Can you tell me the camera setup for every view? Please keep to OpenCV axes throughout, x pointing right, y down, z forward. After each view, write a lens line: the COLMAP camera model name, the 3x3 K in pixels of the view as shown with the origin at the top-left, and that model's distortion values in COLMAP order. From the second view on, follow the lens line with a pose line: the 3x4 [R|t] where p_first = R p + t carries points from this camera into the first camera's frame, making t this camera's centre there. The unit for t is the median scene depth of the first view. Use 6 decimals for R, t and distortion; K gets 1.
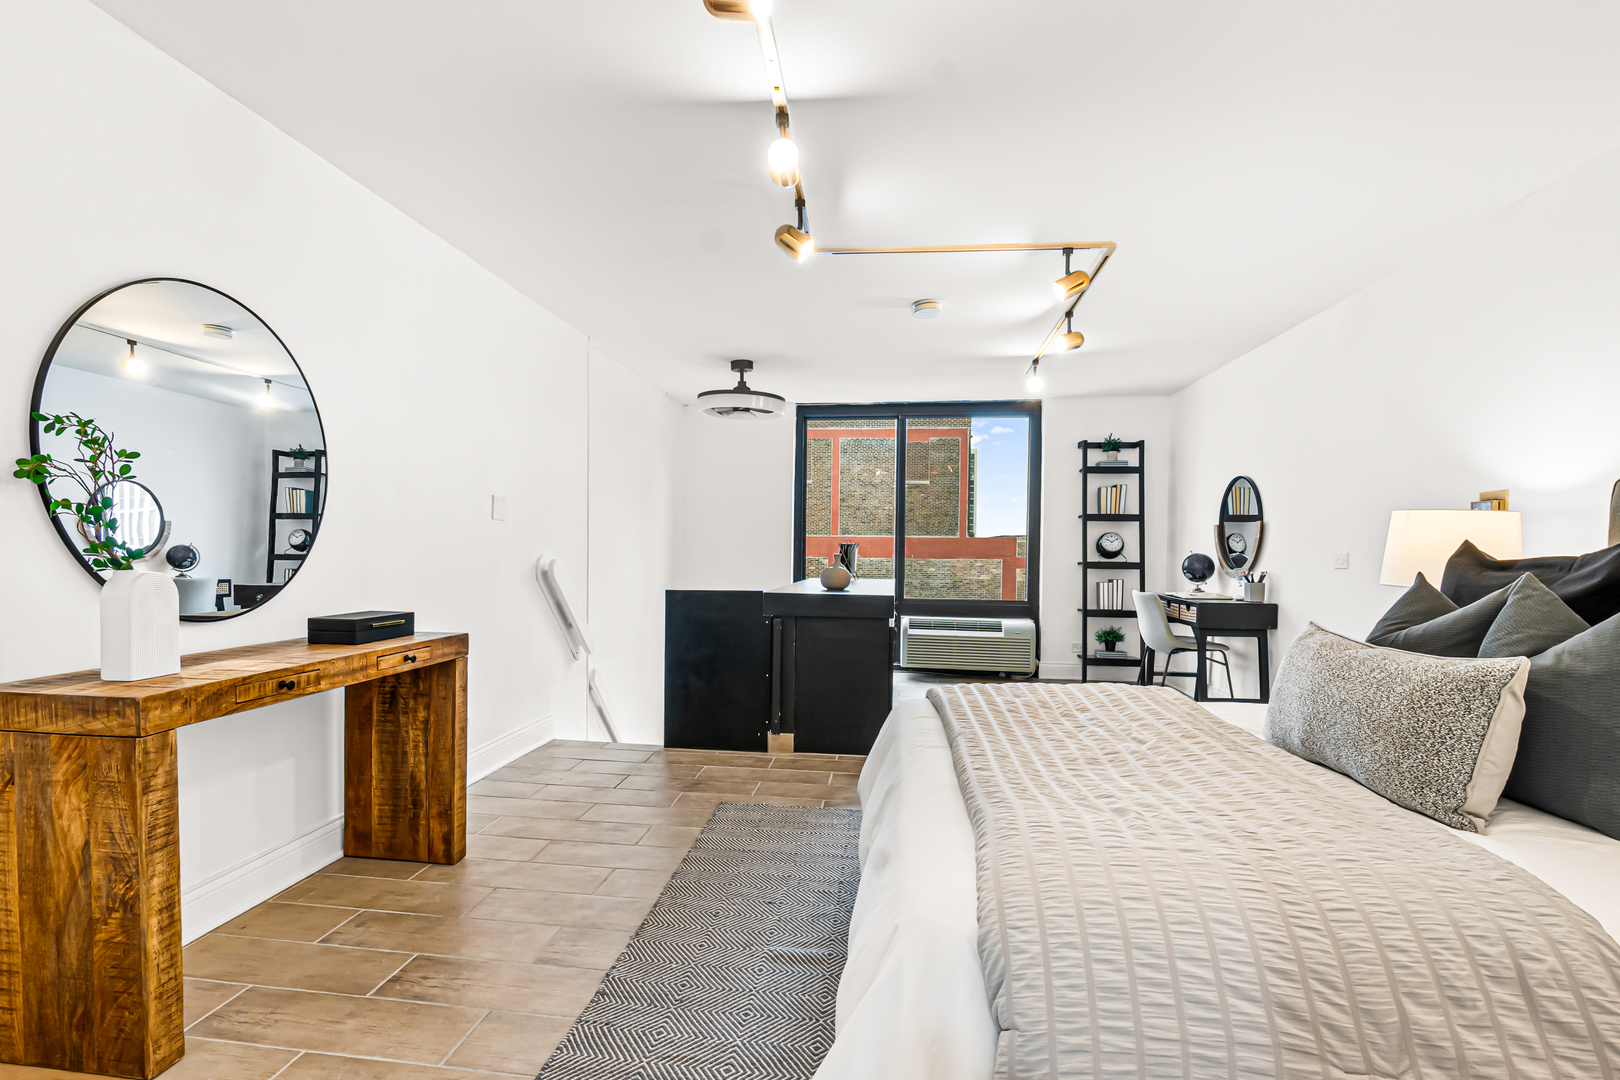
lens RADIAL K [[809.3, 0, 807.4], [0, 809.3, 548.7], [0, 0, 1]] dist [0.000700, -0.000010]
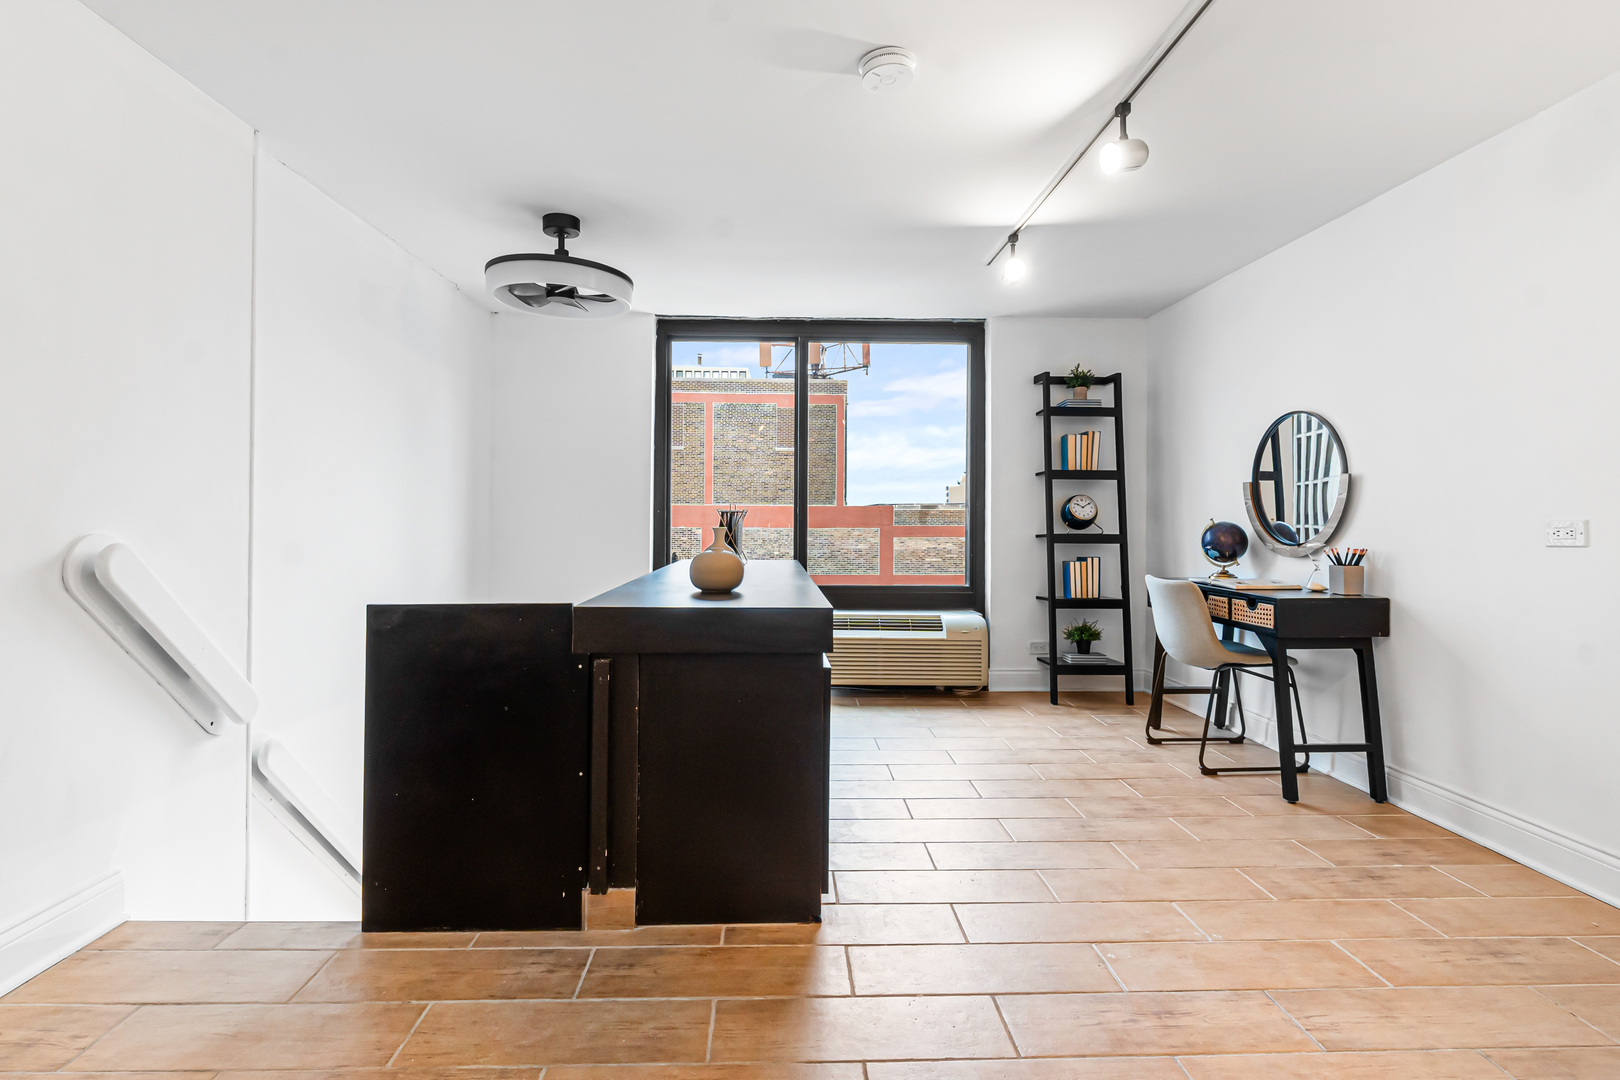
lens RADIAL K [[775.4, 0, 804.0], [0, 775.4, 507.6], [0, 0, 1]] dist [0.009246, -0.000525]
pose [[0.987554, -0.003675, 0.157240, 0.007395], [0.005823, 0.999896, -0.013201, -0.000089], [-0.157176, 0.013952, 0.987472, 0.333983]]
